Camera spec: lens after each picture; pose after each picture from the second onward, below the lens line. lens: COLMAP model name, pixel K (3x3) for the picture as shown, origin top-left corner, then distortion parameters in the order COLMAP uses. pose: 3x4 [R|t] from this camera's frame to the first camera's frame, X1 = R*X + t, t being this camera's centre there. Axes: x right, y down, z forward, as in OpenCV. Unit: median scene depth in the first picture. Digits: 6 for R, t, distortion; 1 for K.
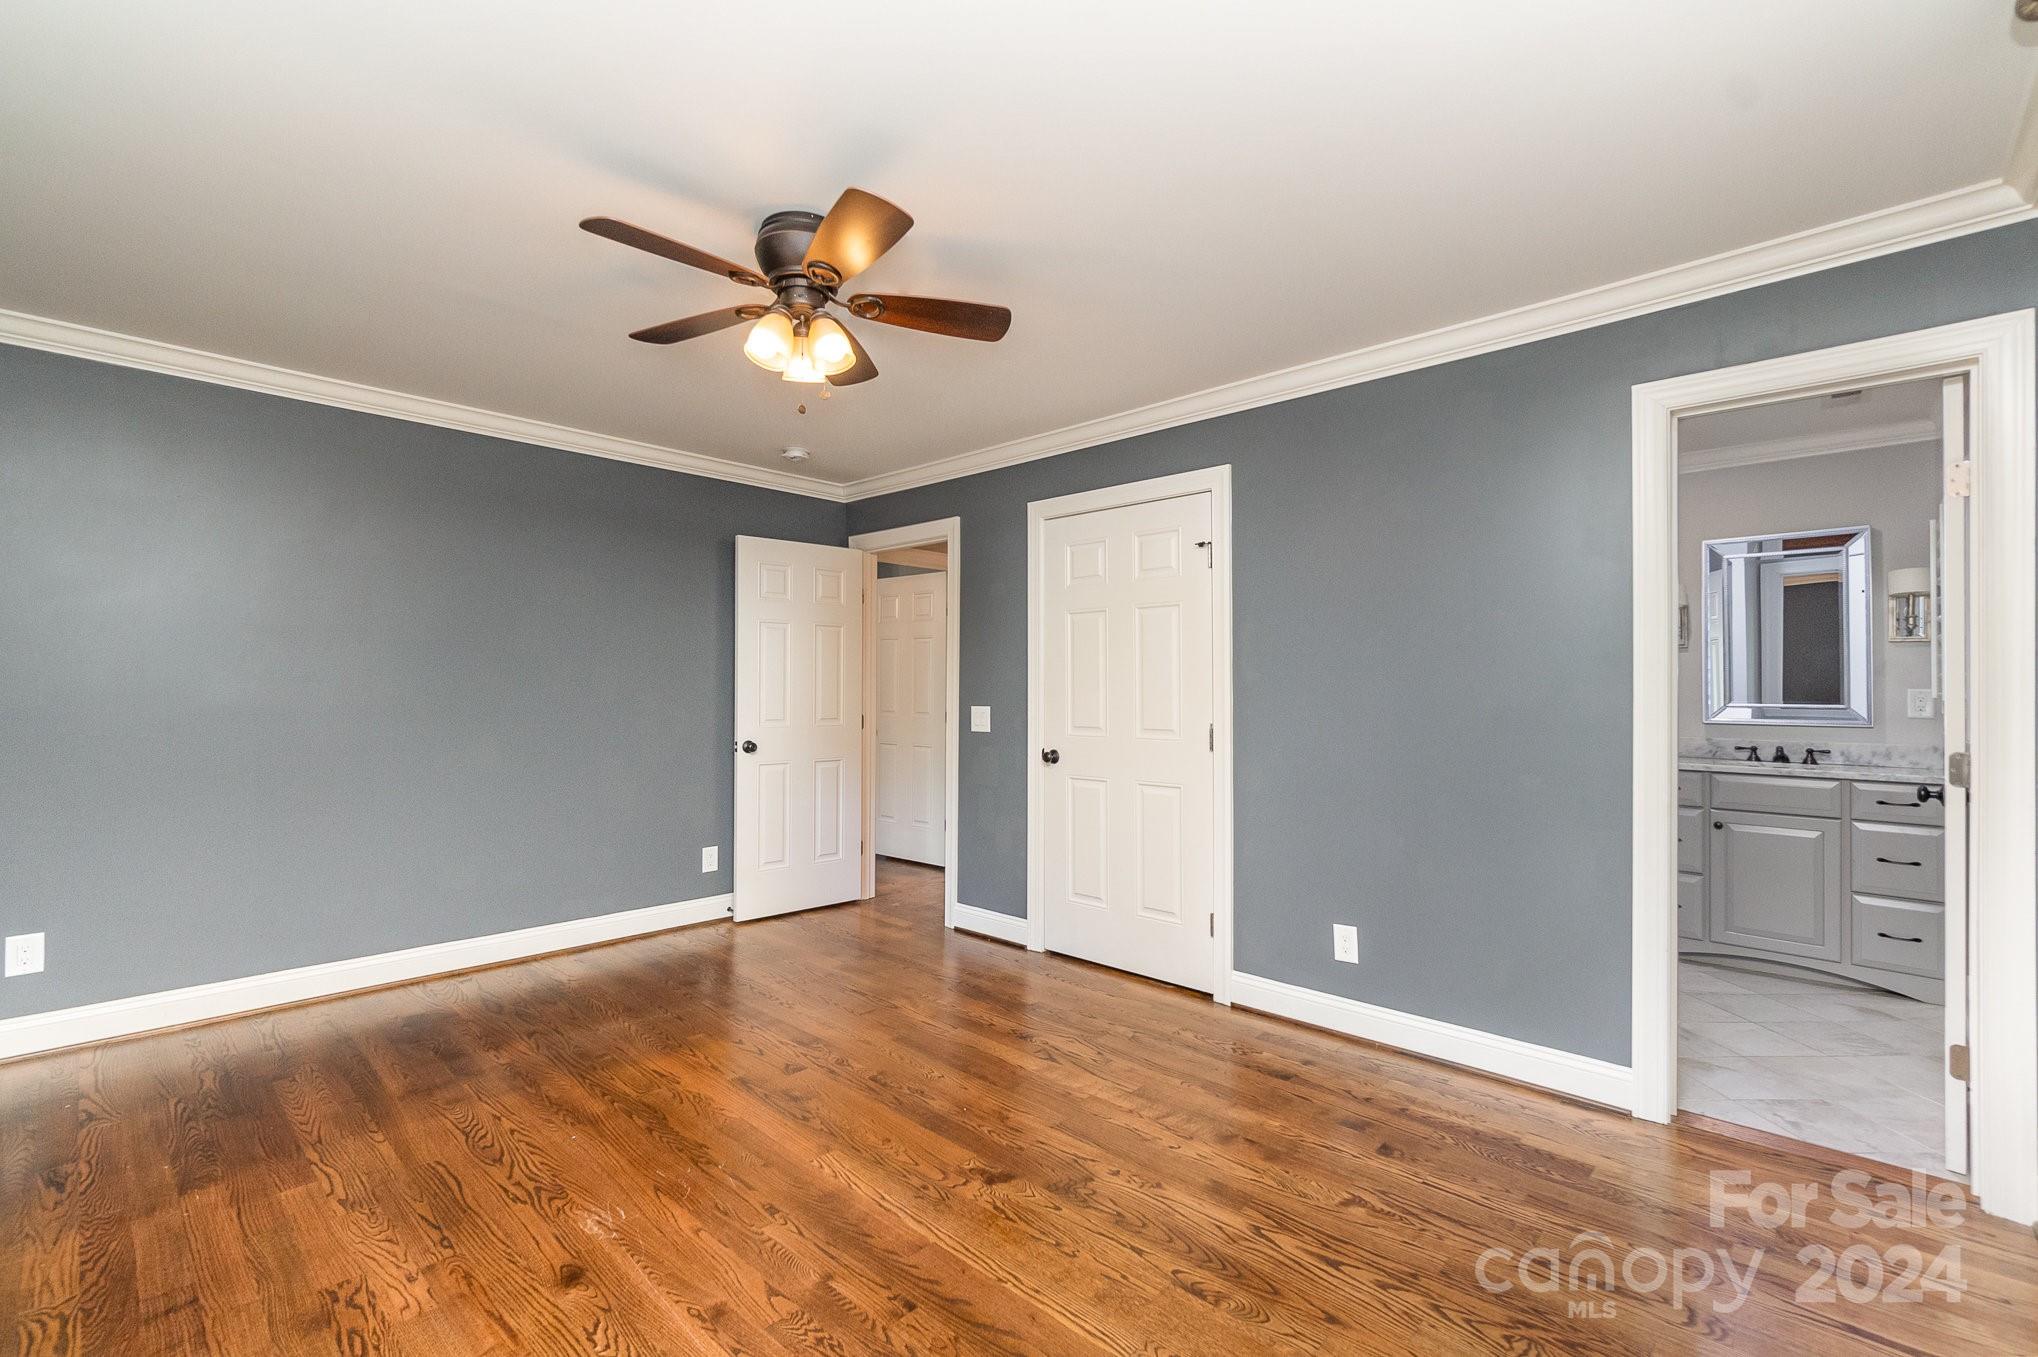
lens RADIAL K [[883.7, 0, 1015.8], [0, 883.7, 665.7], [0, 0, 1]] dist [-0.000491, 0.000485]
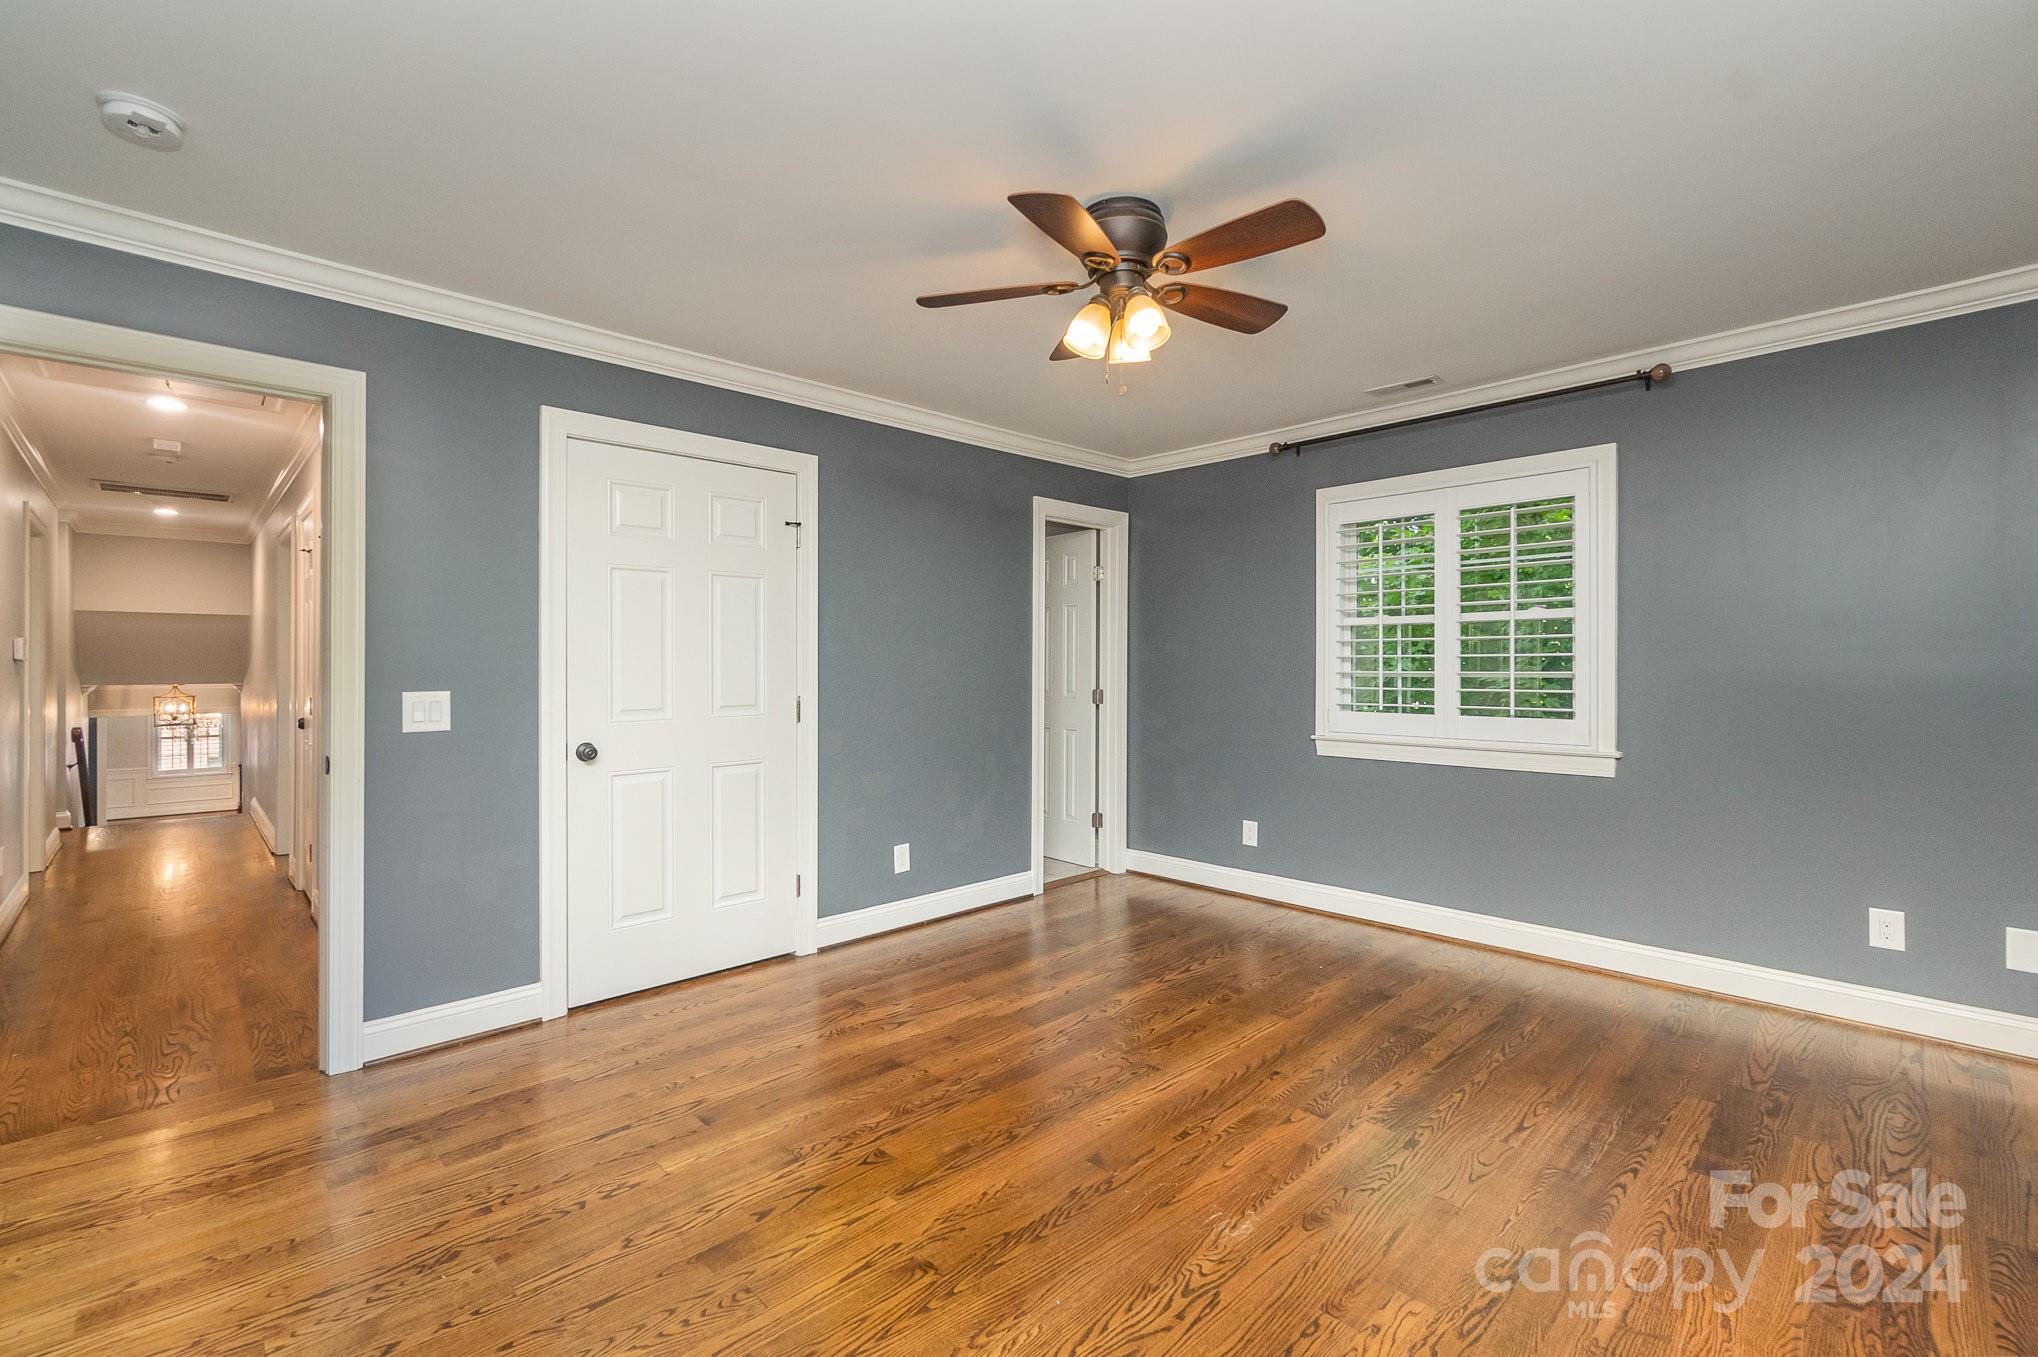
lens RADIAL K [[890.9, 0, 1011.7], [0, 890.9, 661.3], [0, 0, 1]] dist [-0.002364, 0.000224]
pose [[0.052724, -0.000785, 0.998609, -1.141295], [-0.025535, 0.999672, 0.002134, 0.021116], [-0.998283, -0.025612, 0.052686, 0.954851]]
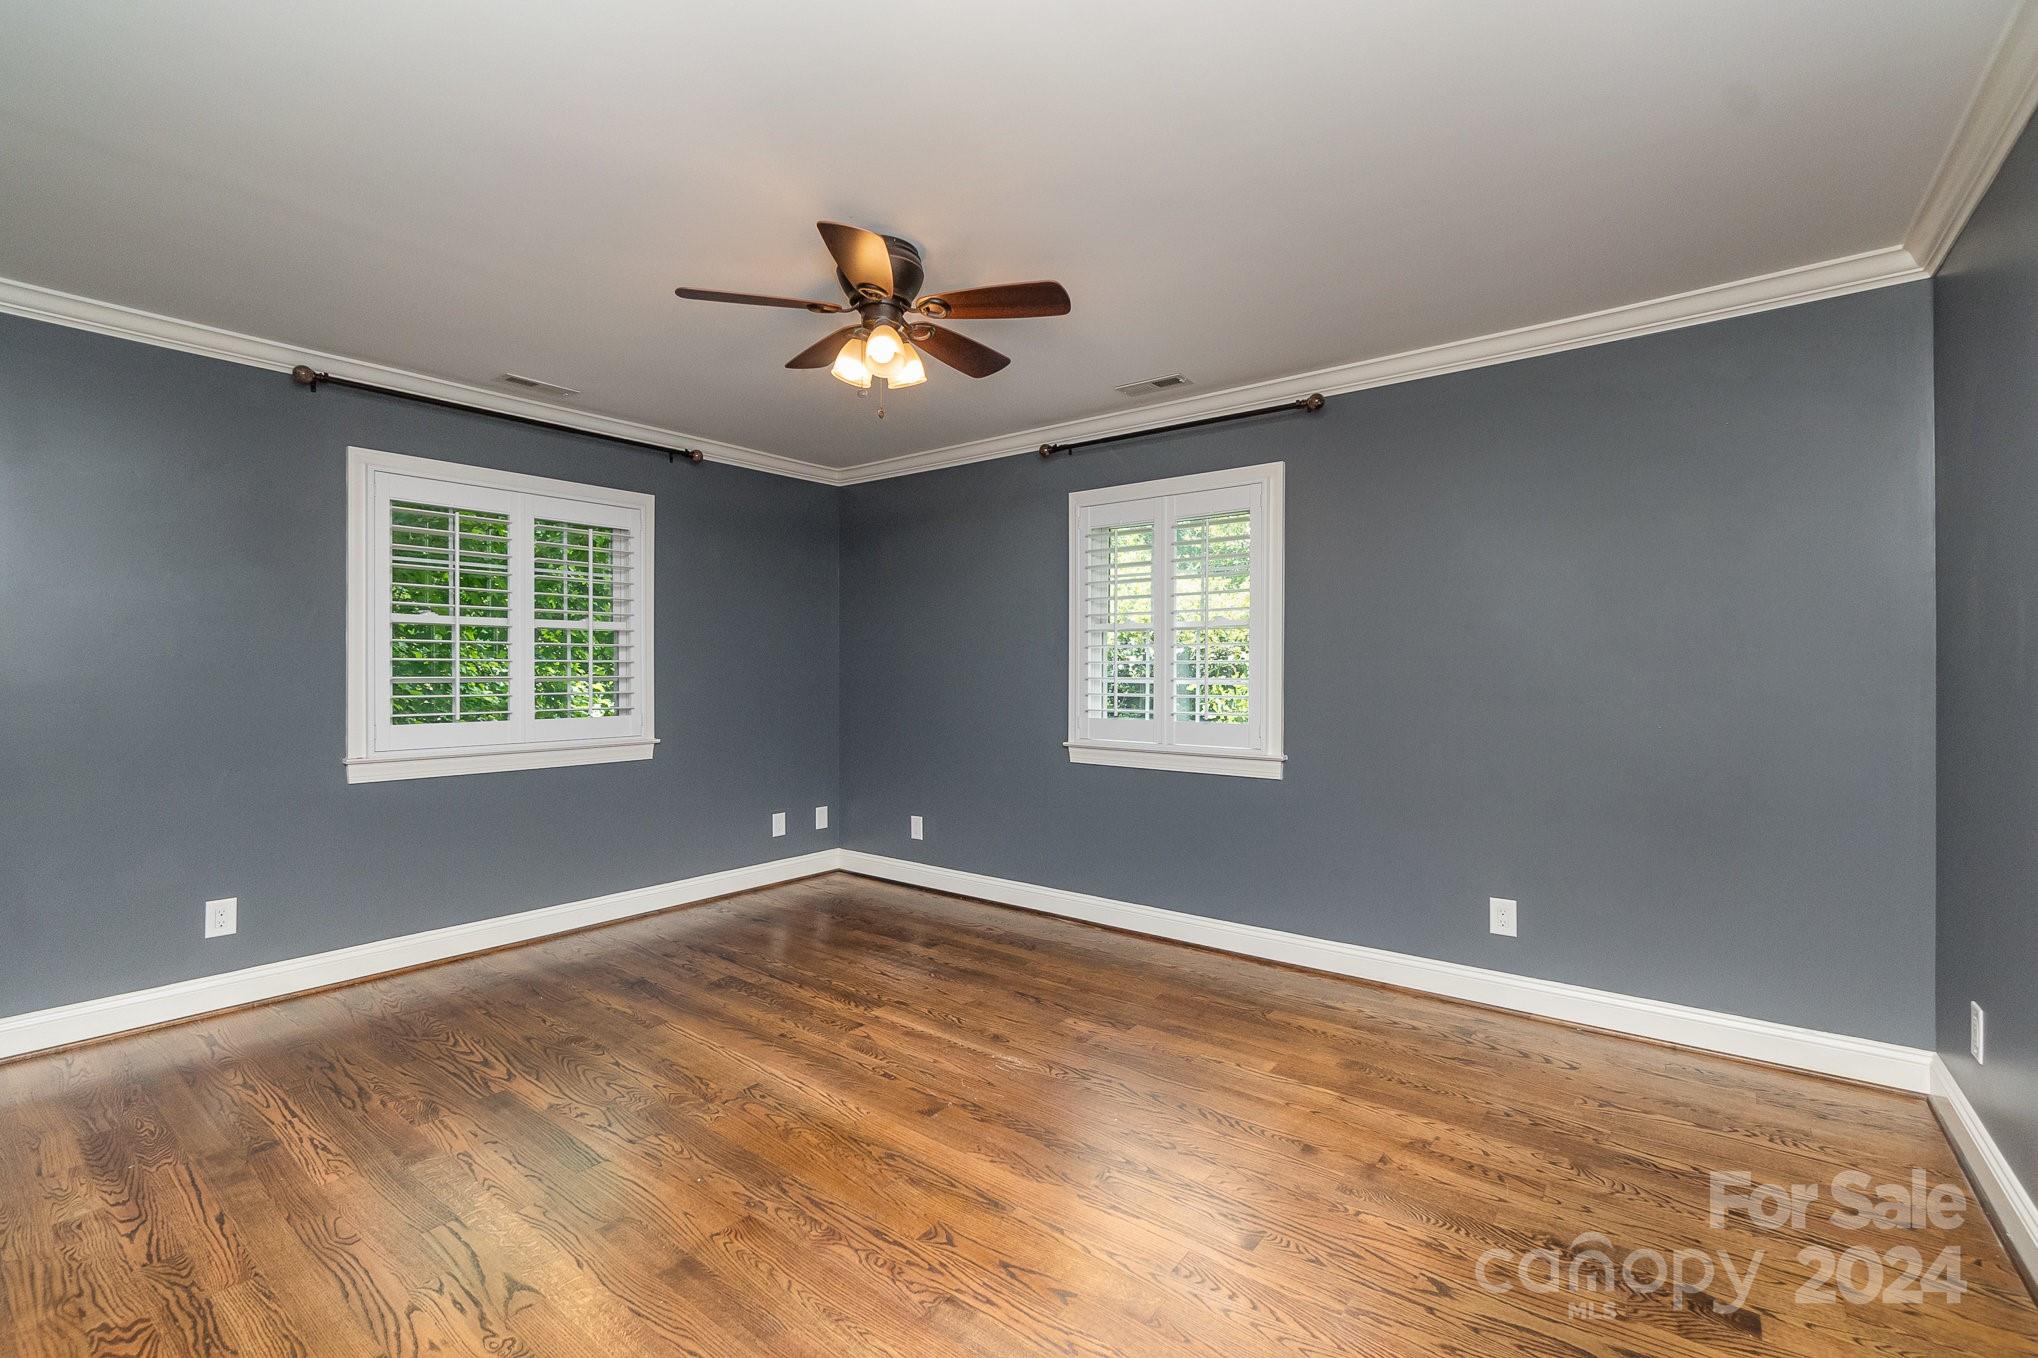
lens RADIAL K [[890.9, 0, 1011.7], [0, 890.9, 661.8], [0, 0, 1]] dist [-0.002364, 0.000224]
pose [[-0.995854, -0.006954, -0.090700, -0.272373], [-0.003571, 0.999294, -0.037407, 0.052512], [0.090896, -0.036928, -0.995175, 1.893246]]
